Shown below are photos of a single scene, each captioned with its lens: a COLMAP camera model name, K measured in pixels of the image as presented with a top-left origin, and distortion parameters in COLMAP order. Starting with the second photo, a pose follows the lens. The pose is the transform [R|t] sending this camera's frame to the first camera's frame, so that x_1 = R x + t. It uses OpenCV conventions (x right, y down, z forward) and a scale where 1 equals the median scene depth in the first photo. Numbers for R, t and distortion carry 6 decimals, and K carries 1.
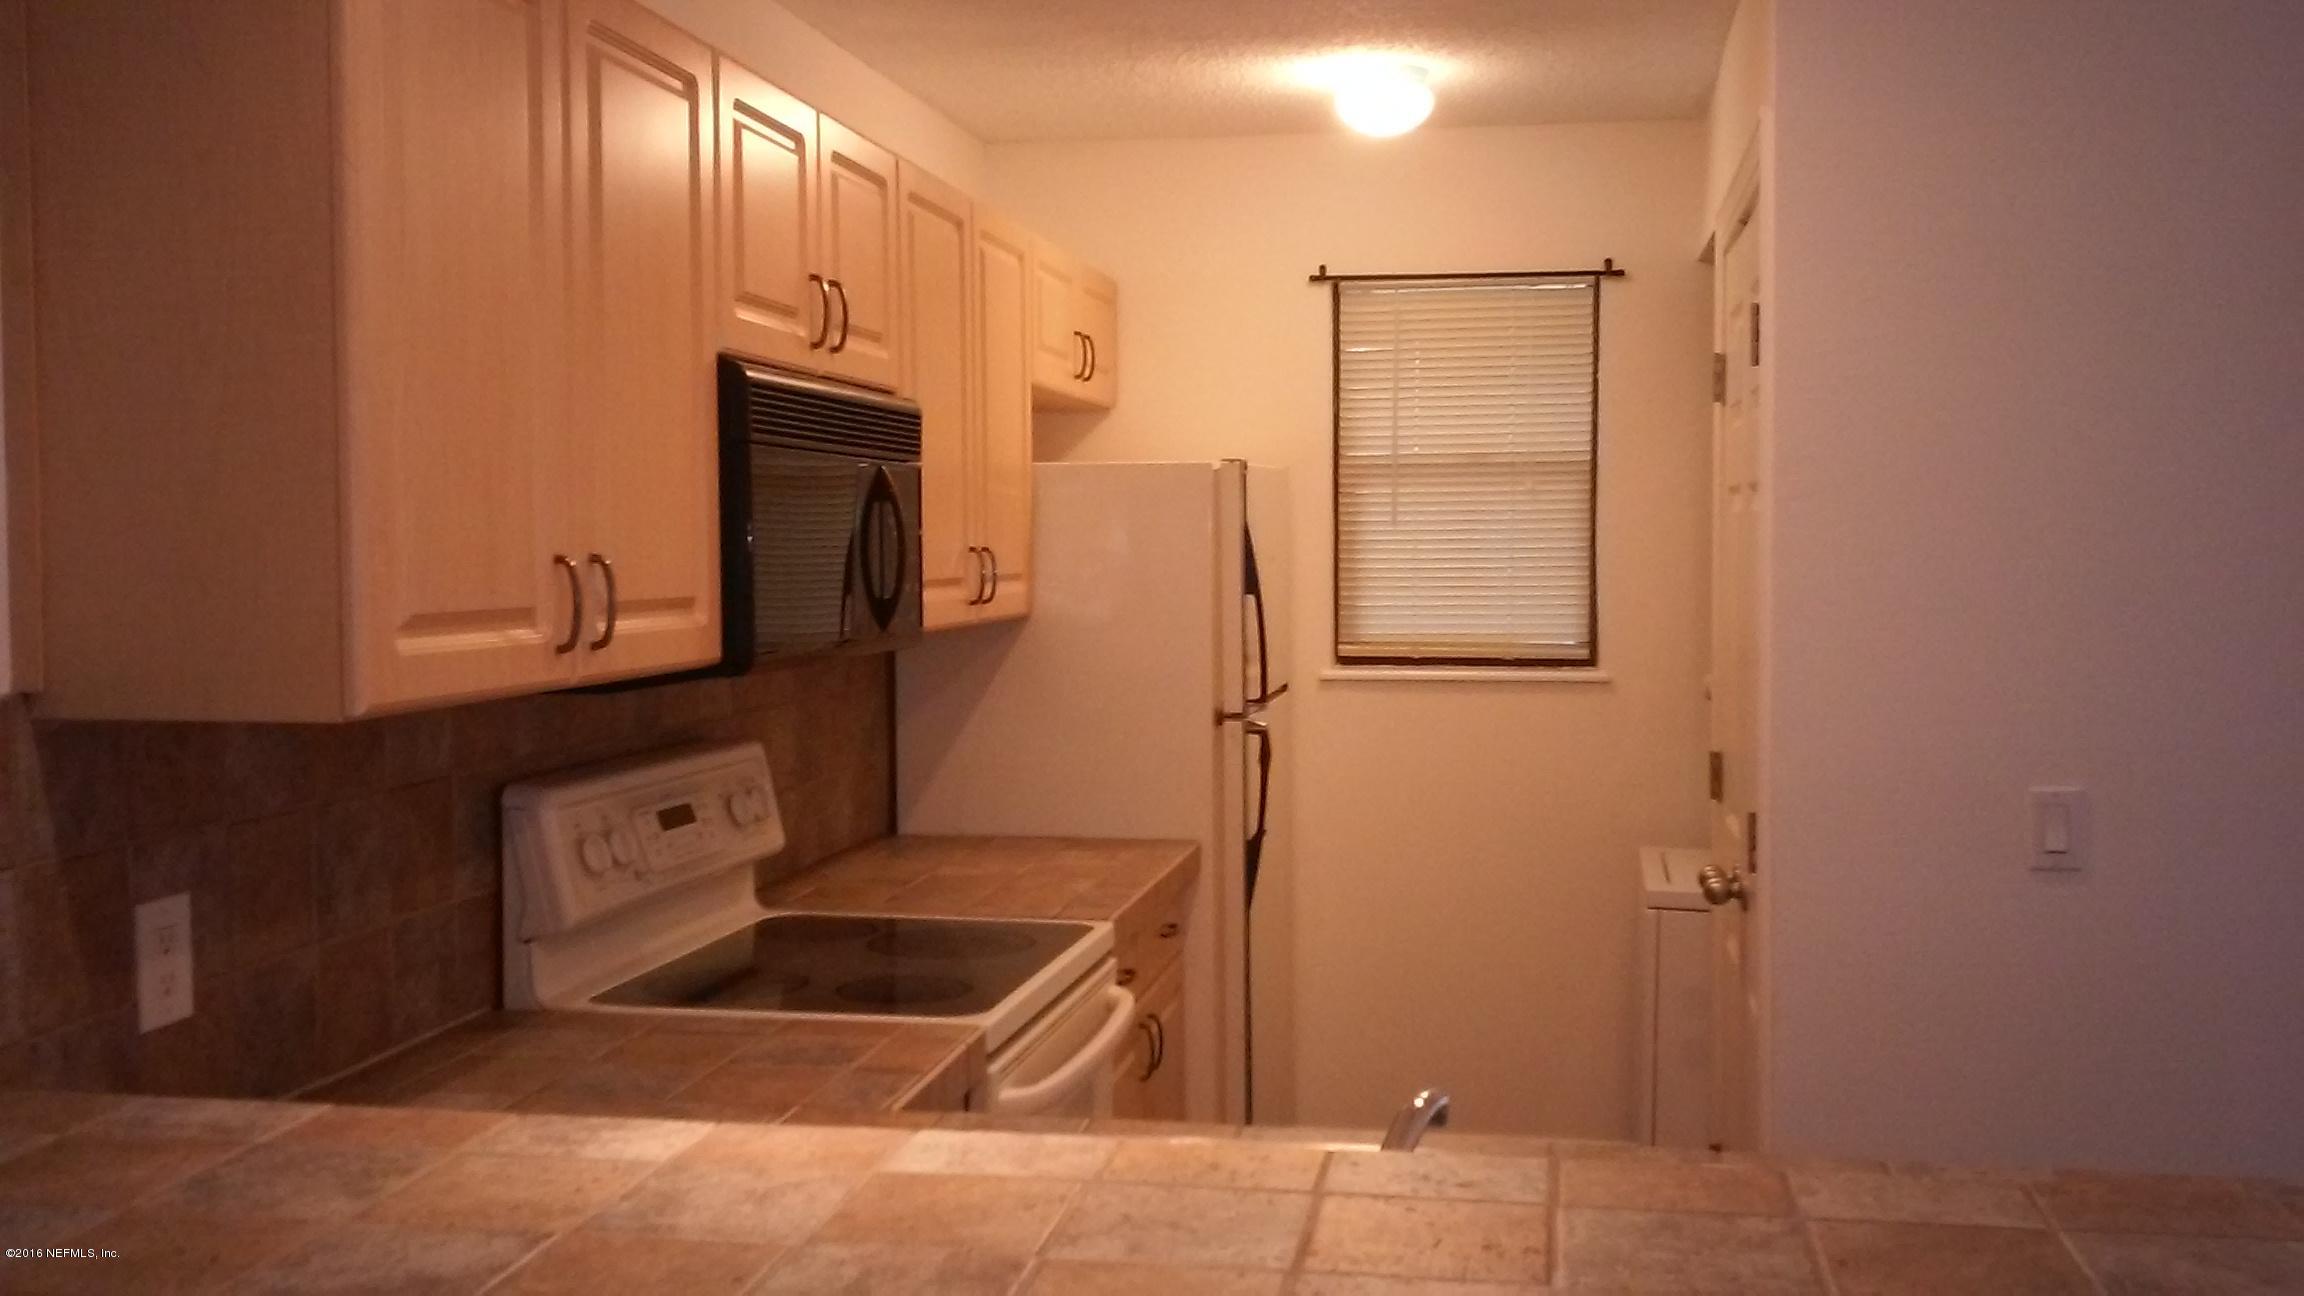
lens RADIAL K [[2193.9, 0, 1152.0], [0, 2193.9, 648.0], [0, 0, 1]] dist [0.128242, 0.003371]
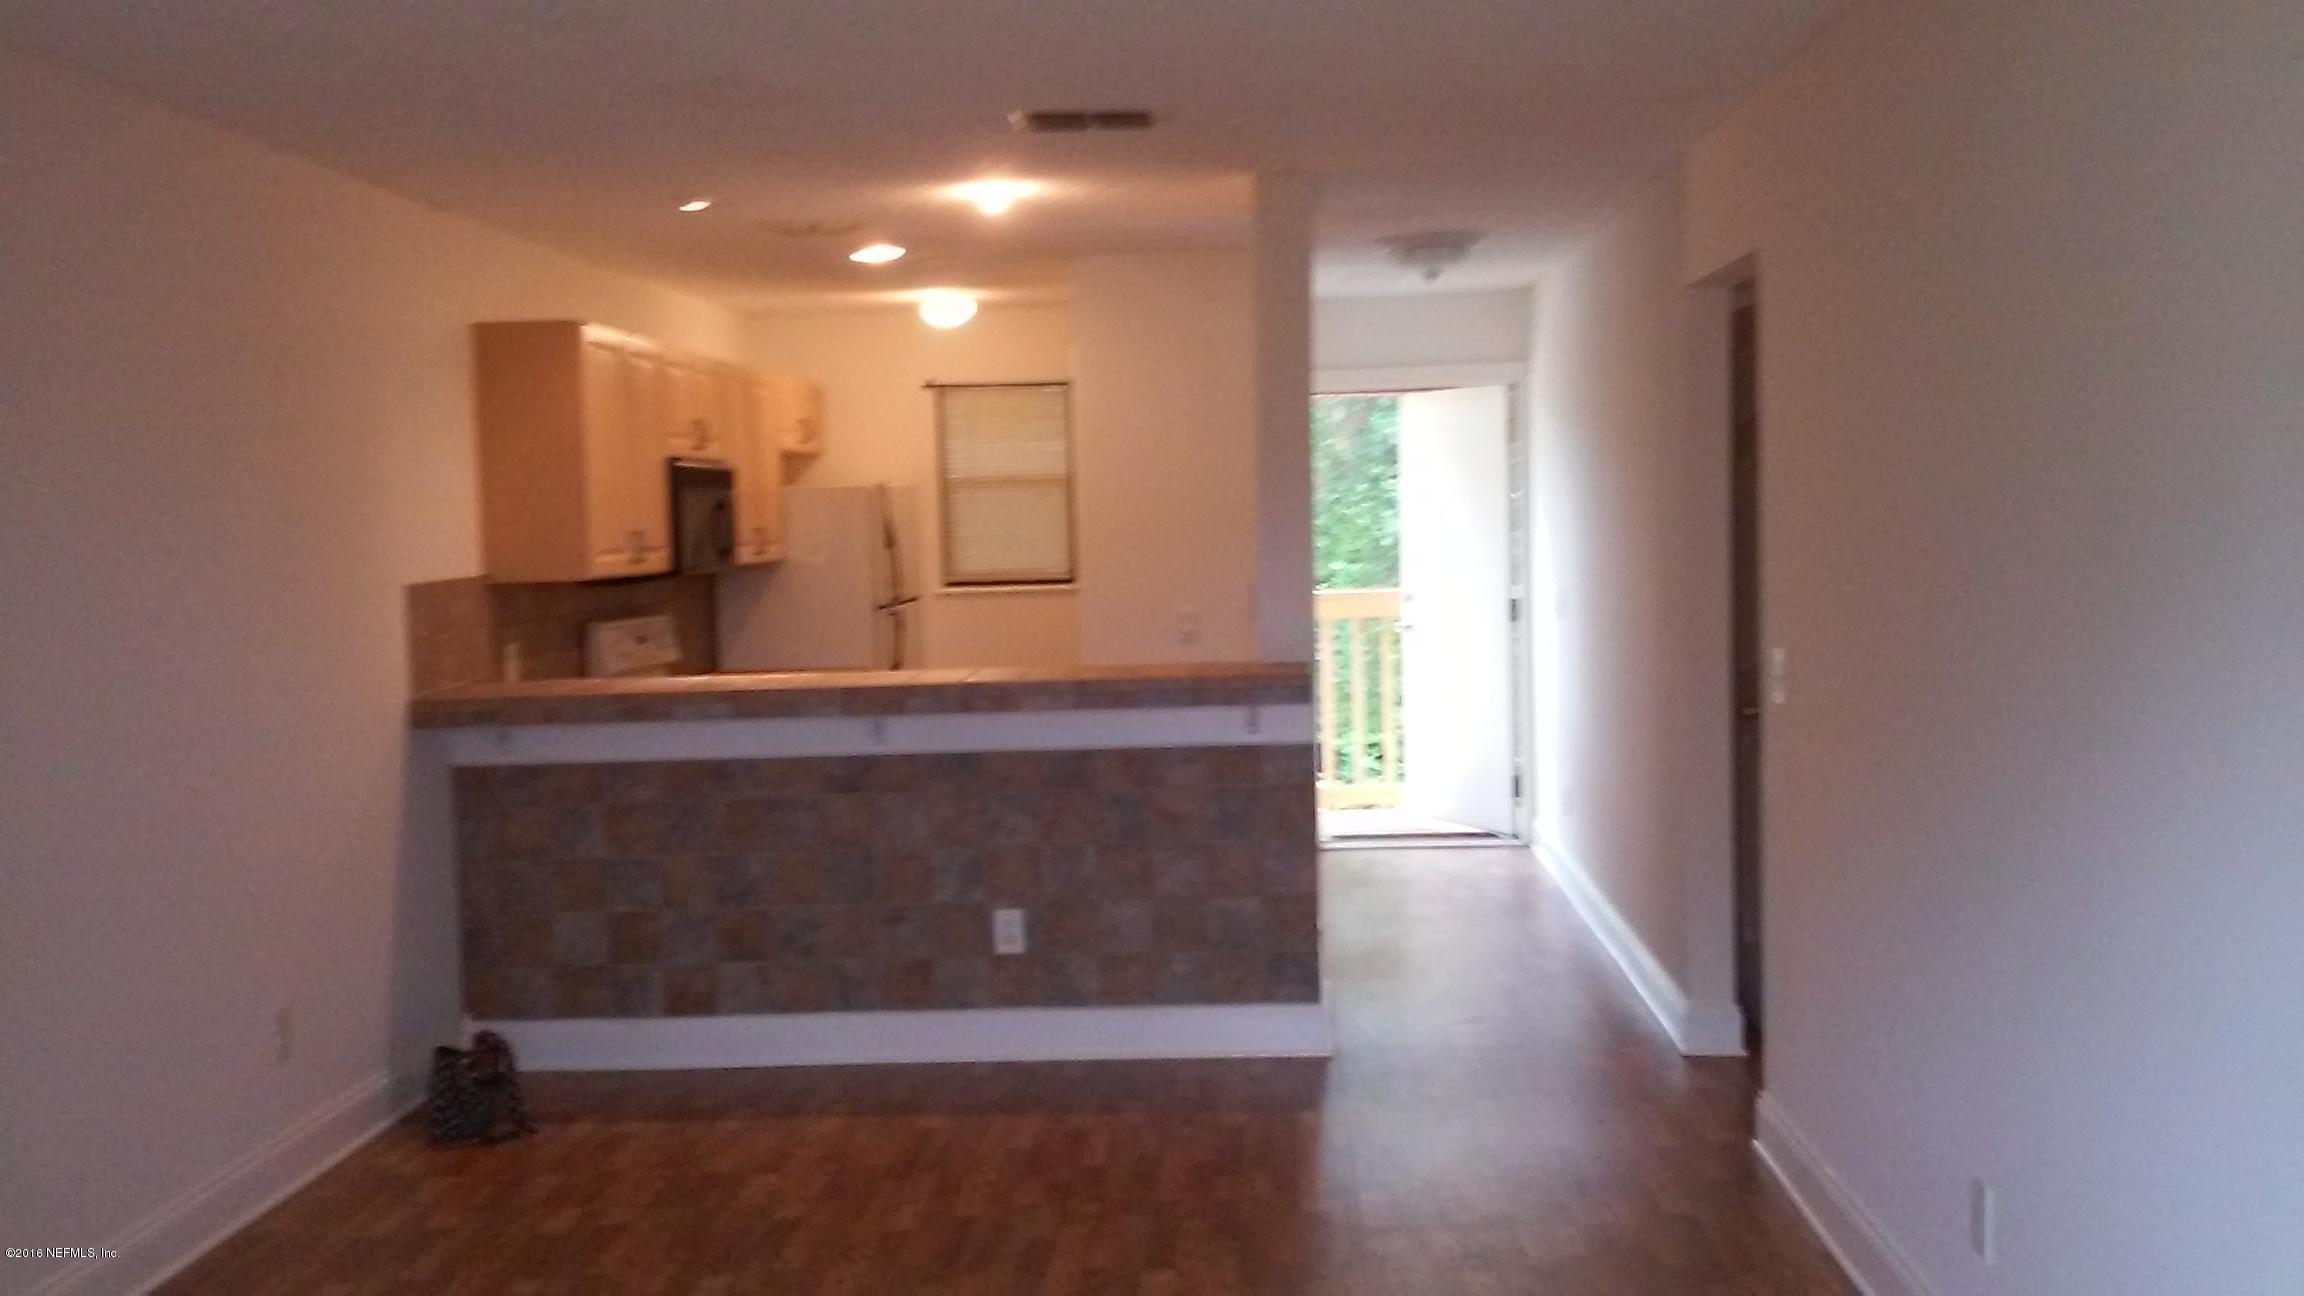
lens RADIAL K [[2193.9, 0, 1152.0], [0, 2193.9, 648.0], [0, 0, 1]] dist [0.128242, 0.003371]
pose [[0.992557, -0.025759, 0.119024, 0.037973], [0.024590, 0.999634, 0.011285, 0.049938], [-0.119271, -0.008274, 0.992827, -1.041807]]
